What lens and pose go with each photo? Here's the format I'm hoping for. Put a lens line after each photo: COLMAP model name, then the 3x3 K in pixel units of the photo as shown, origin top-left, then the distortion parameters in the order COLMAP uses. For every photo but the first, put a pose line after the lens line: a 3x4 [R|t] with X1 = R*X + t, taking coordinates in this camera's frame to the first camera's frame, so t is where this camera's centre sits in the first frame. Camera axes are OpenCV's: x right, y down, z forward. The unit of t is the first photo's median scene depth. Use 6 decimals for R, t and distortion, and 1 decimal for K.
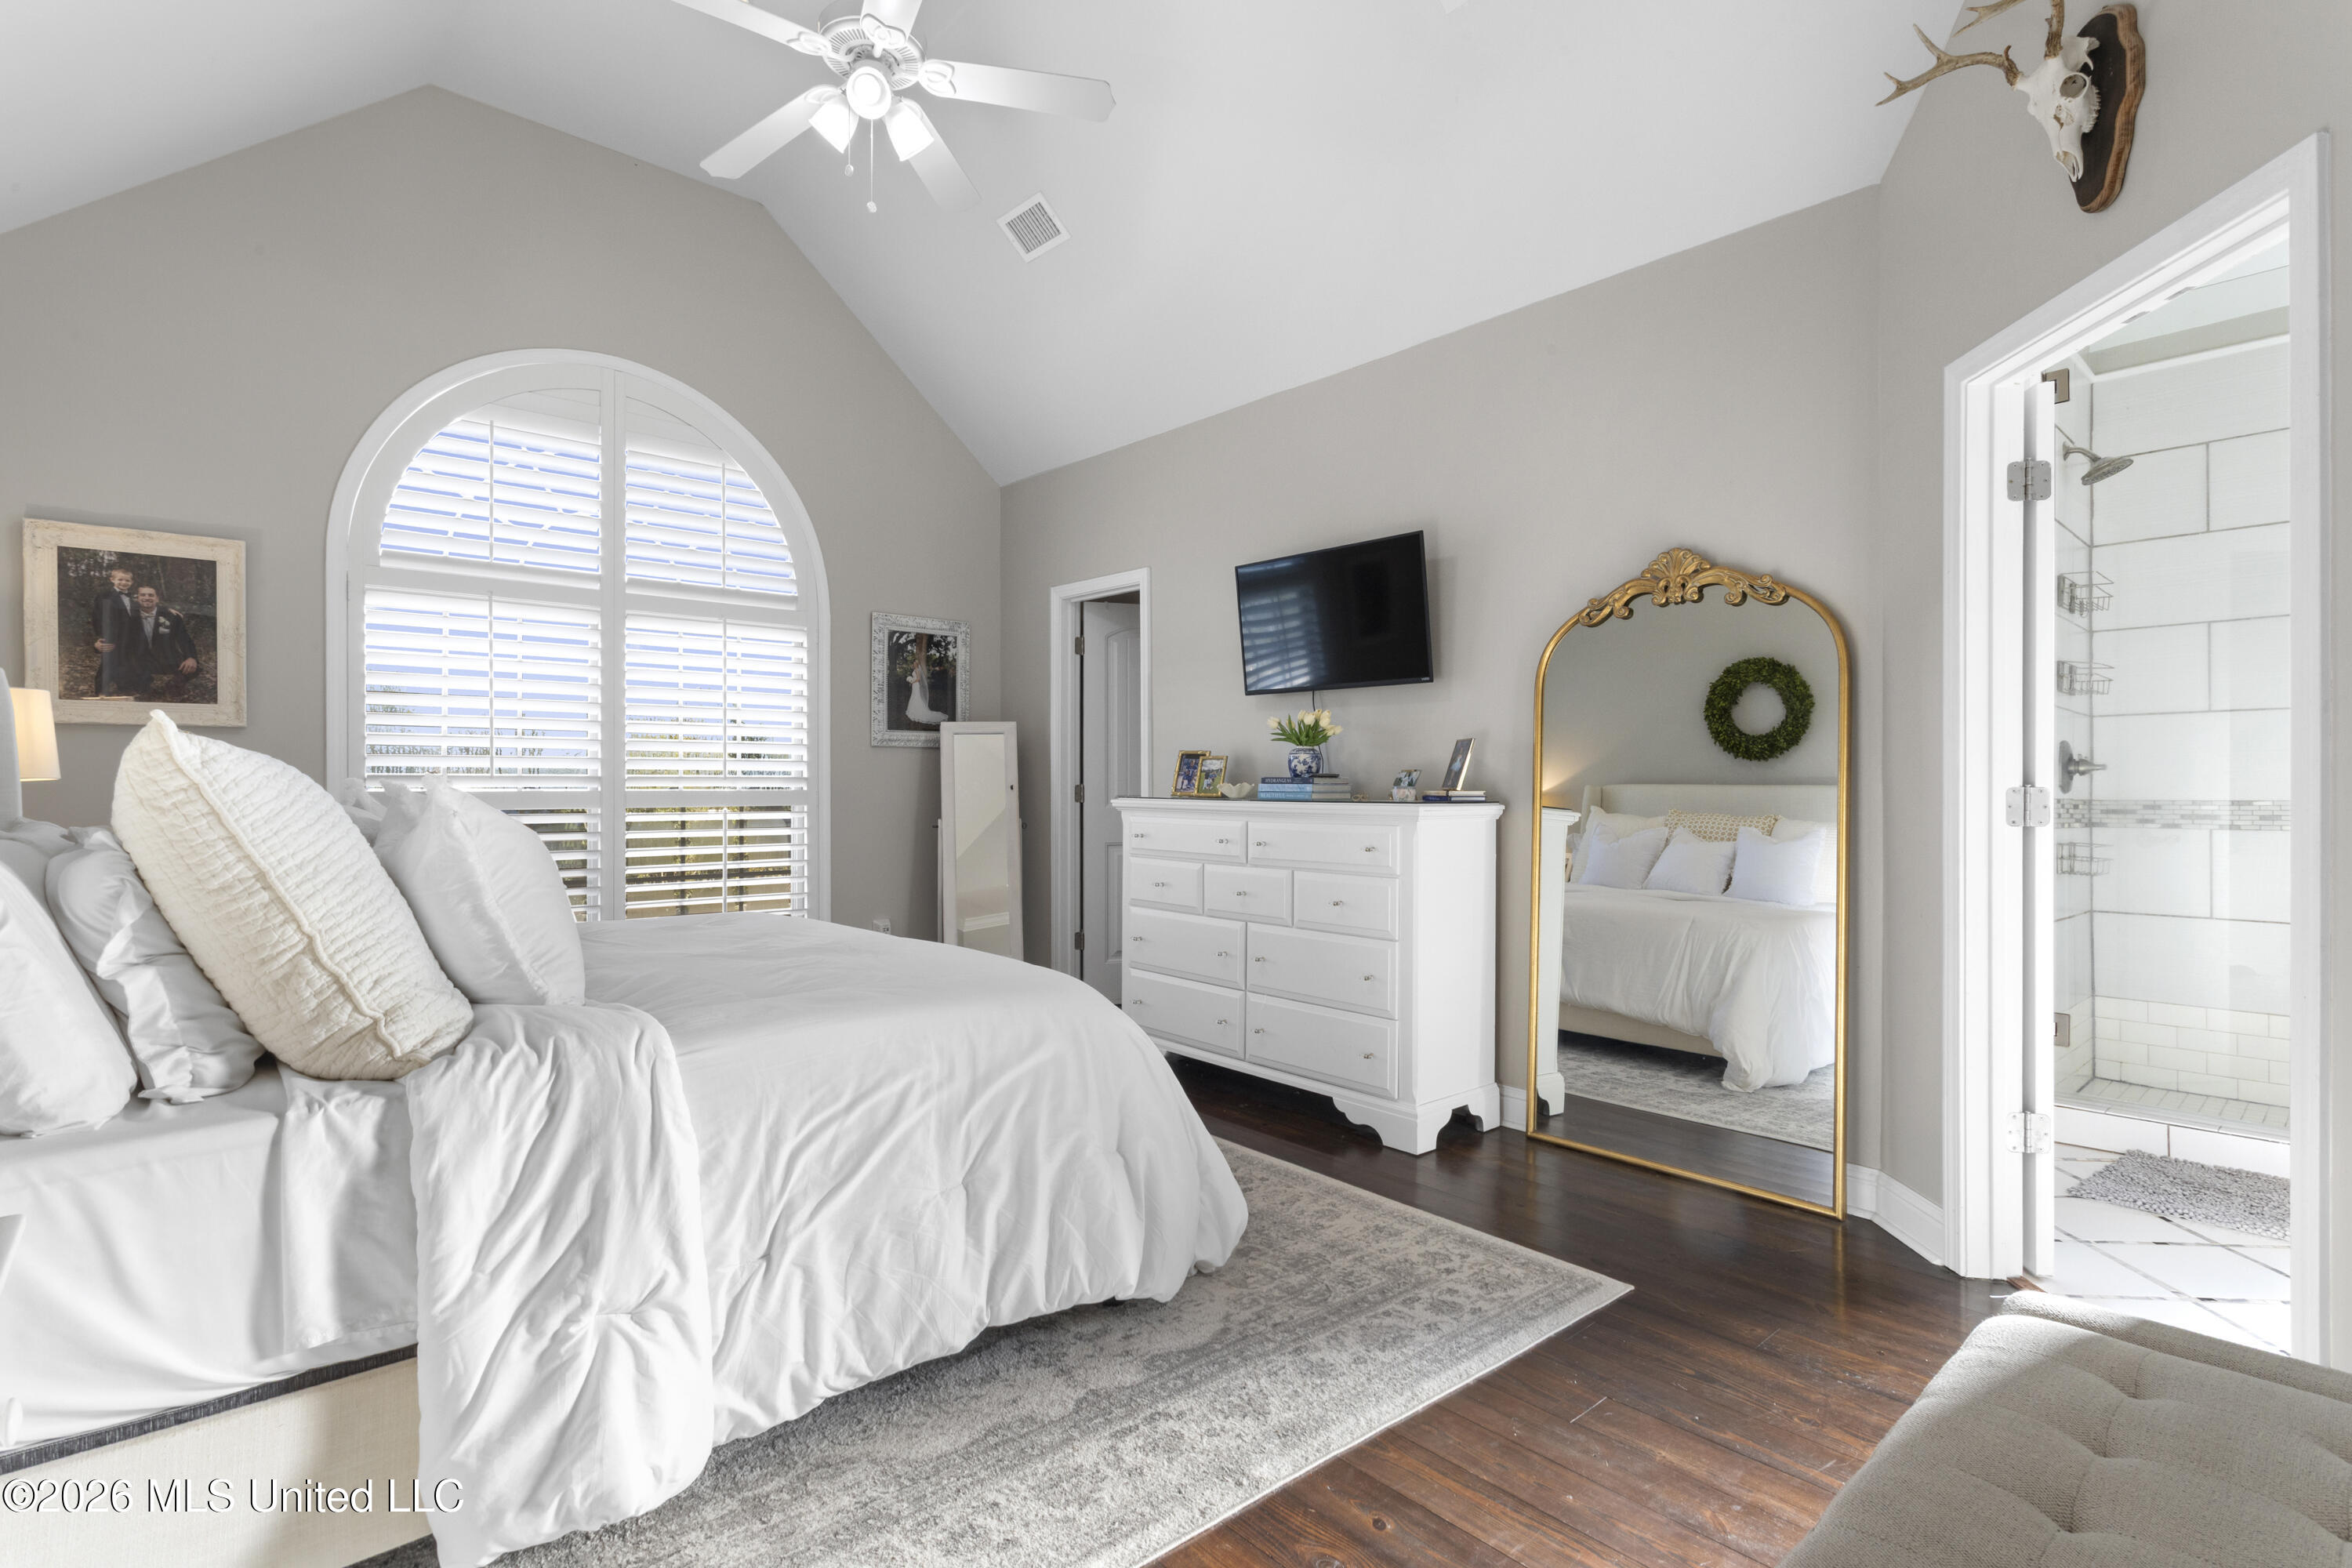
lens RADIAL K [[1110.4, 0, 1166.1], [0, 1110.4, 767.1], [0, 0, 1]] dist [0.000925, 0.000388]
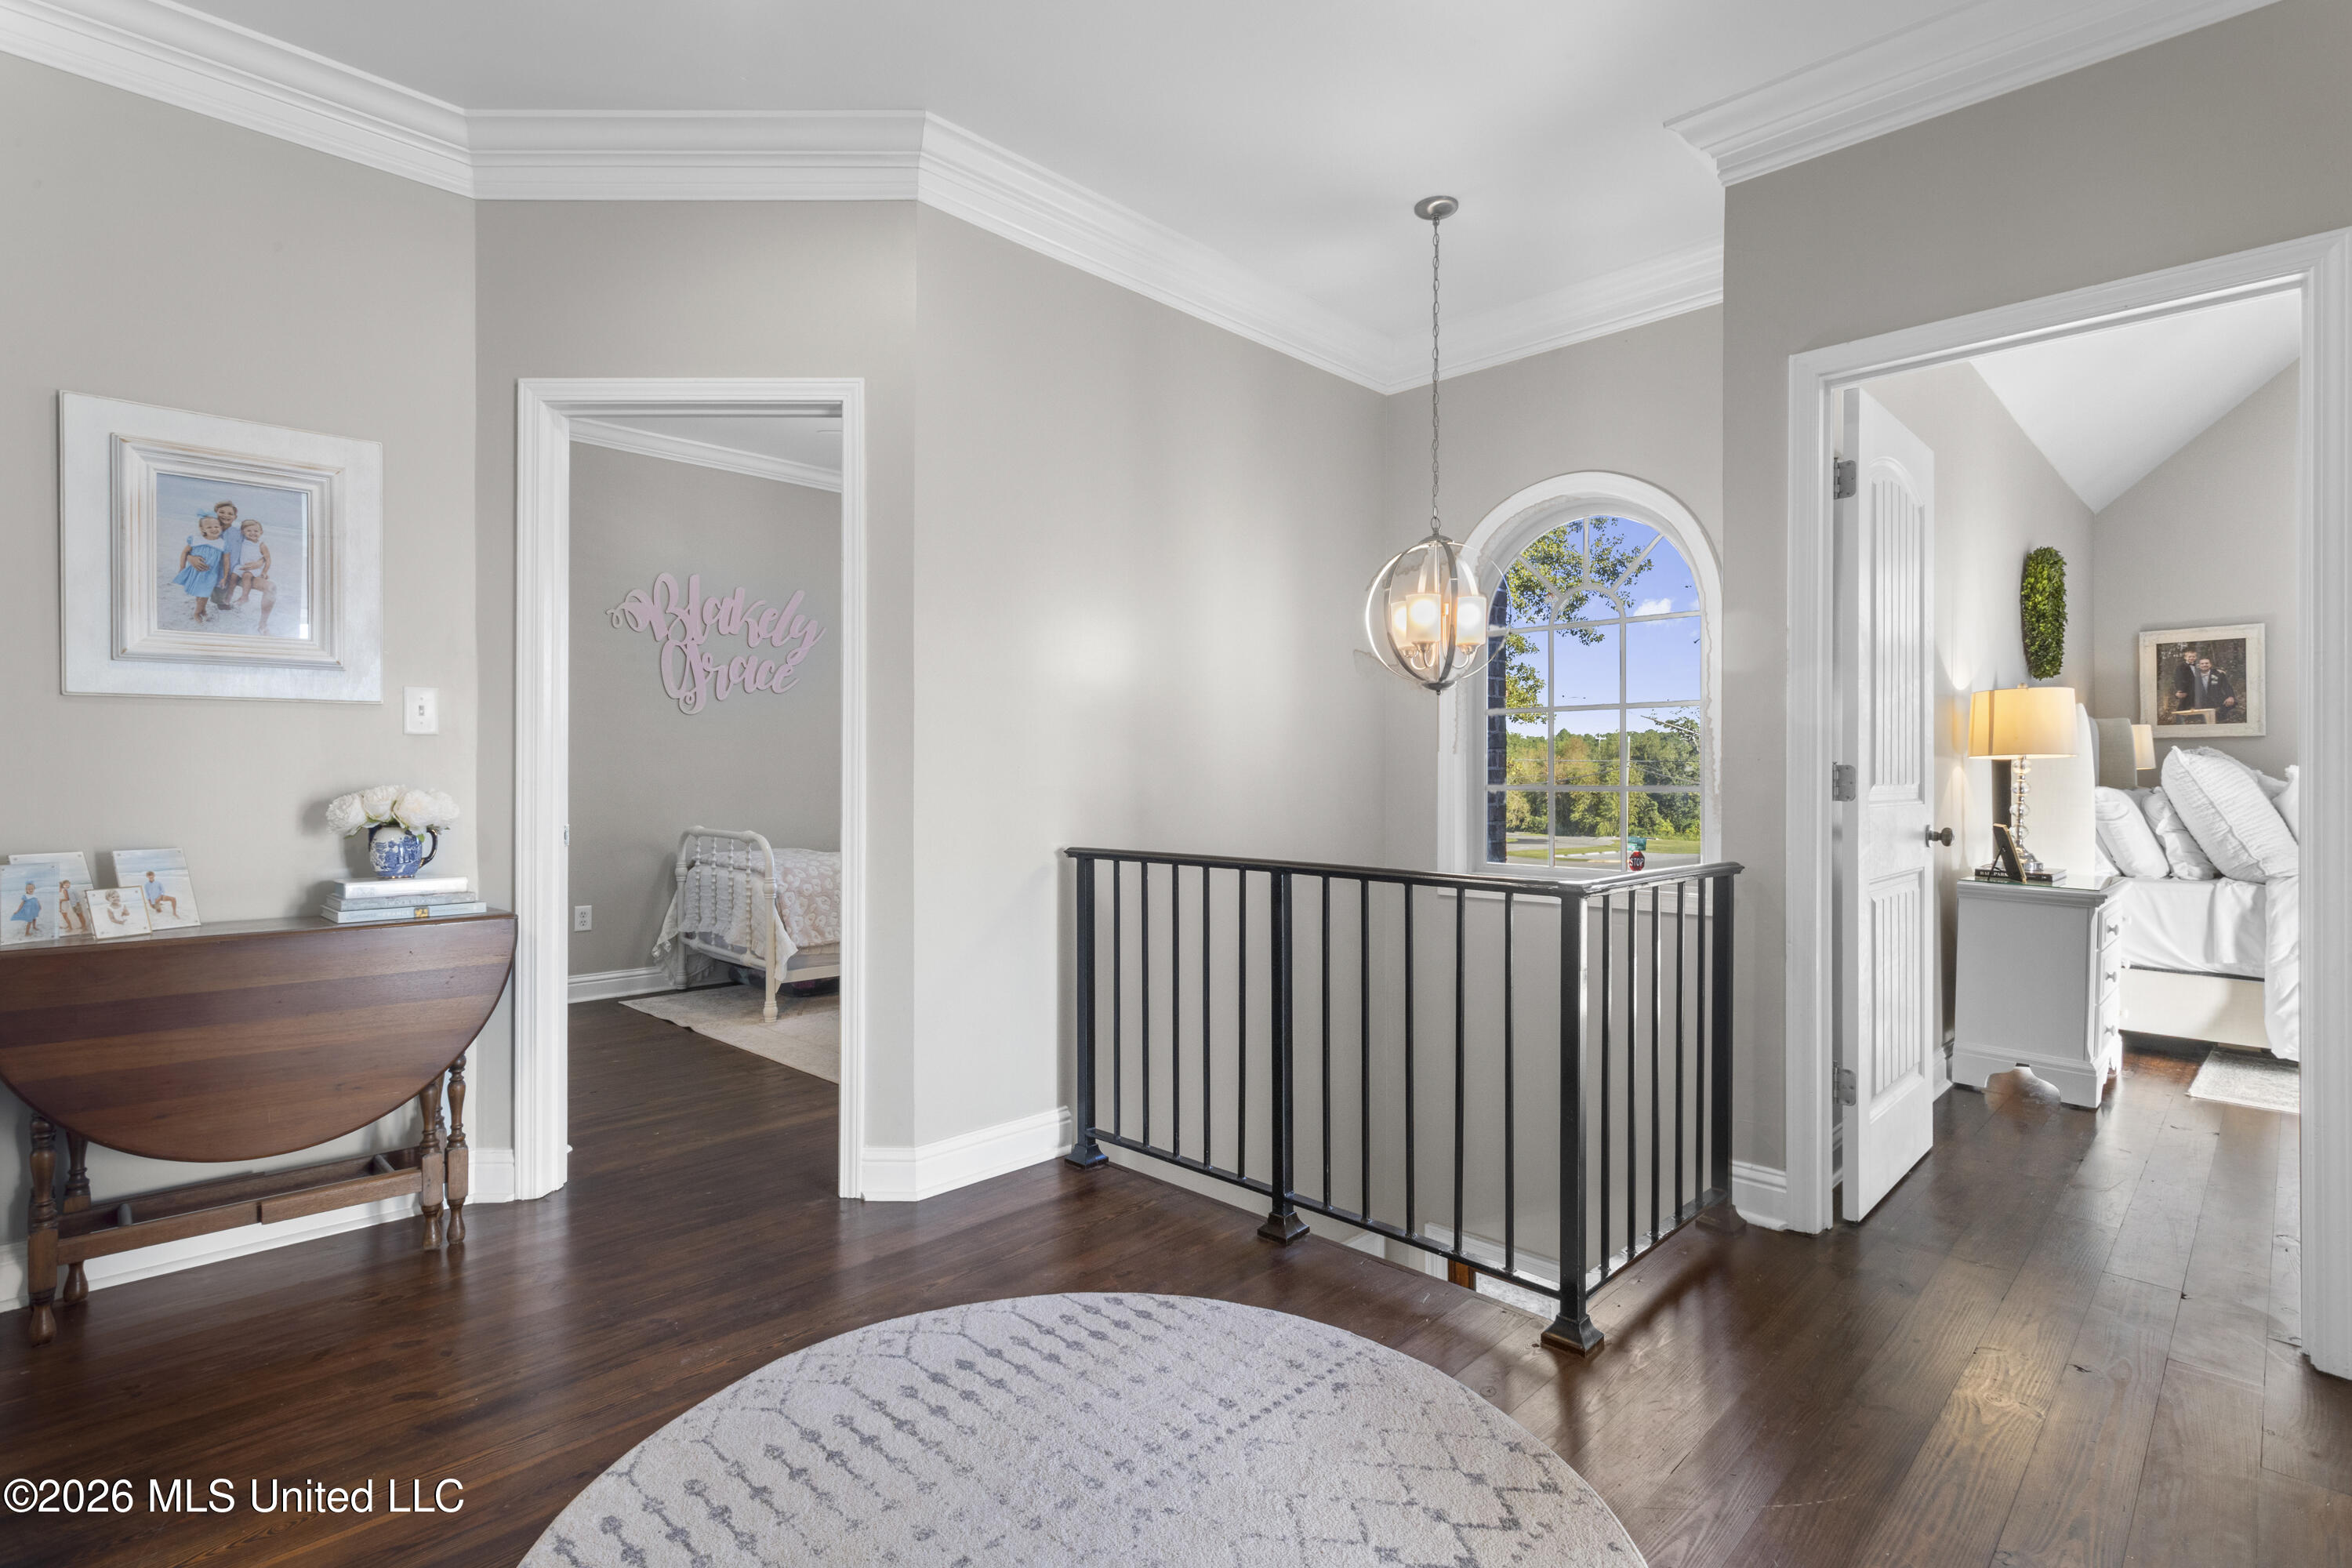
lens RADIAL K [[1110.4, 0, 1166.1], [0, 1110.4, 767.1], [0, 0, 1]] dist [0.000925, 0.000388]
pose [[0.044470, 0.002183, -0.999008, 1.371003], [0.009421, 0.999952, 0.002604, -0.018151], [0.998966, -0.009528, 0.044447, -1.289021]]
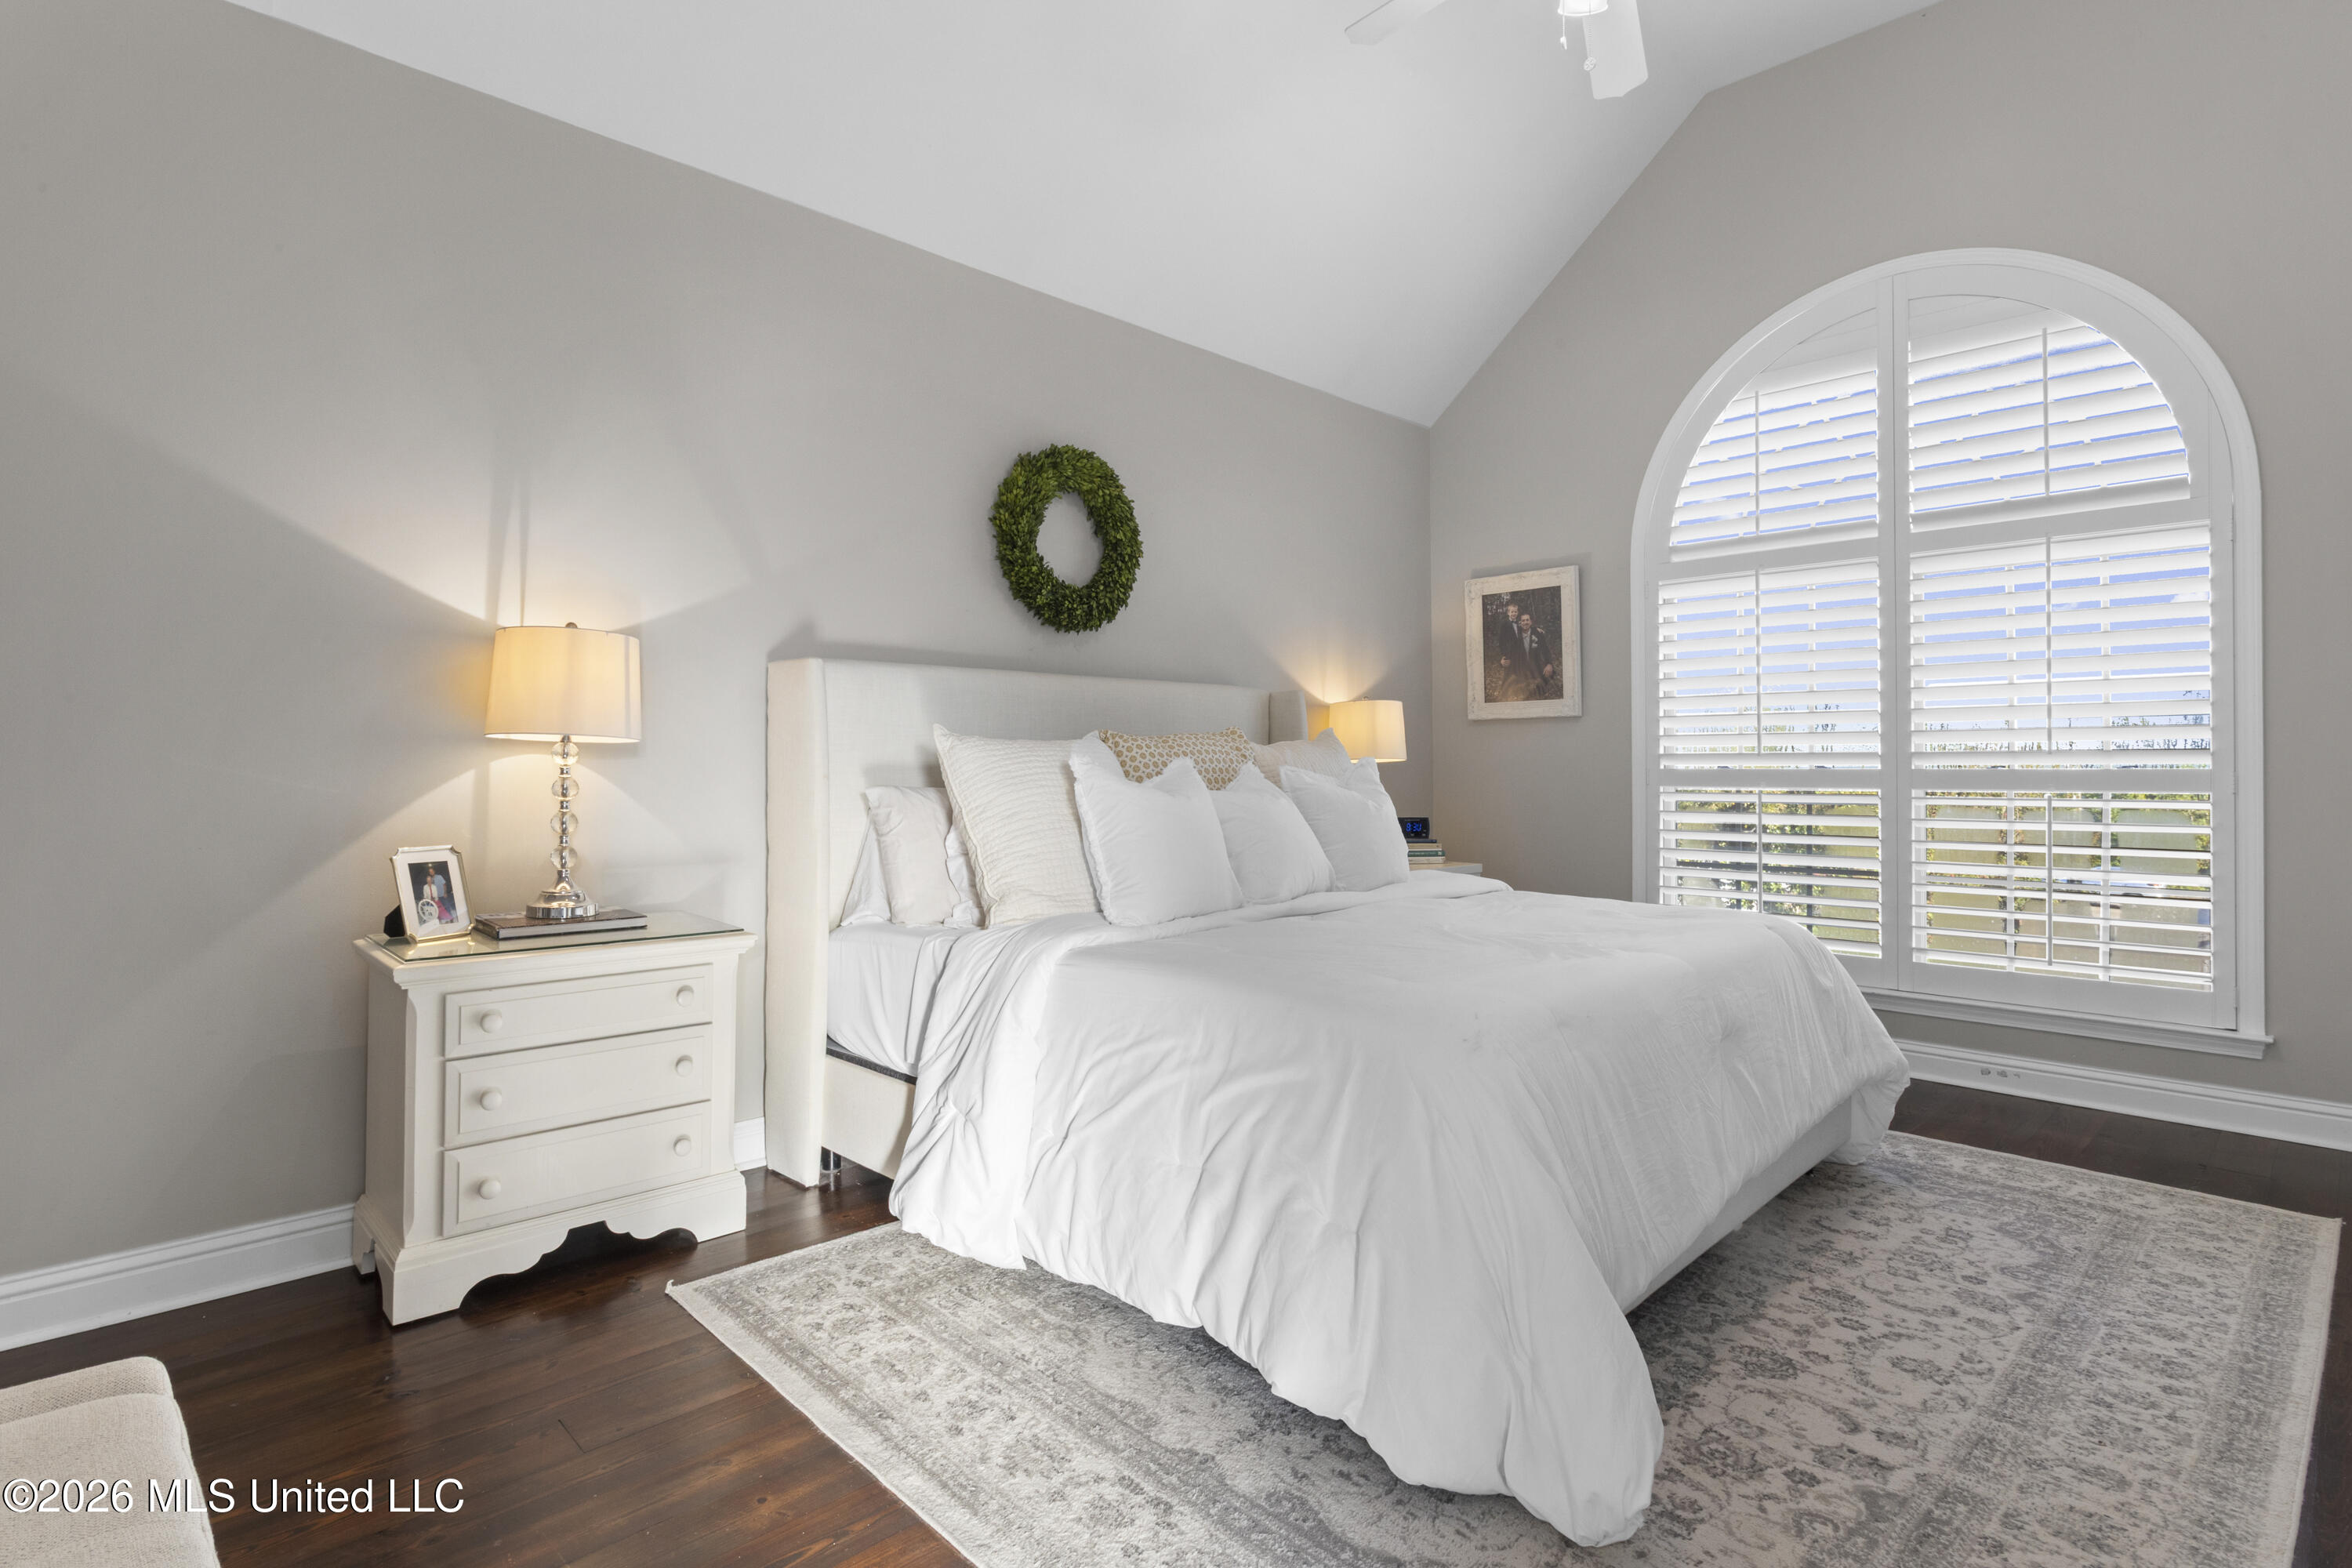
lens RADIAL K [[1186.5, 0, 1185.9], [0, 1186.5, 749.2], [0, 0, 1]] dist [-0.056242, 0.032401]
pose [[0.054438, -0.016856, -0.998375, 0.819366], [0.014530, 0.999765, -0.016087, 0.027263], [0.998411, -0.013630, 0.054670, 0.912693]]
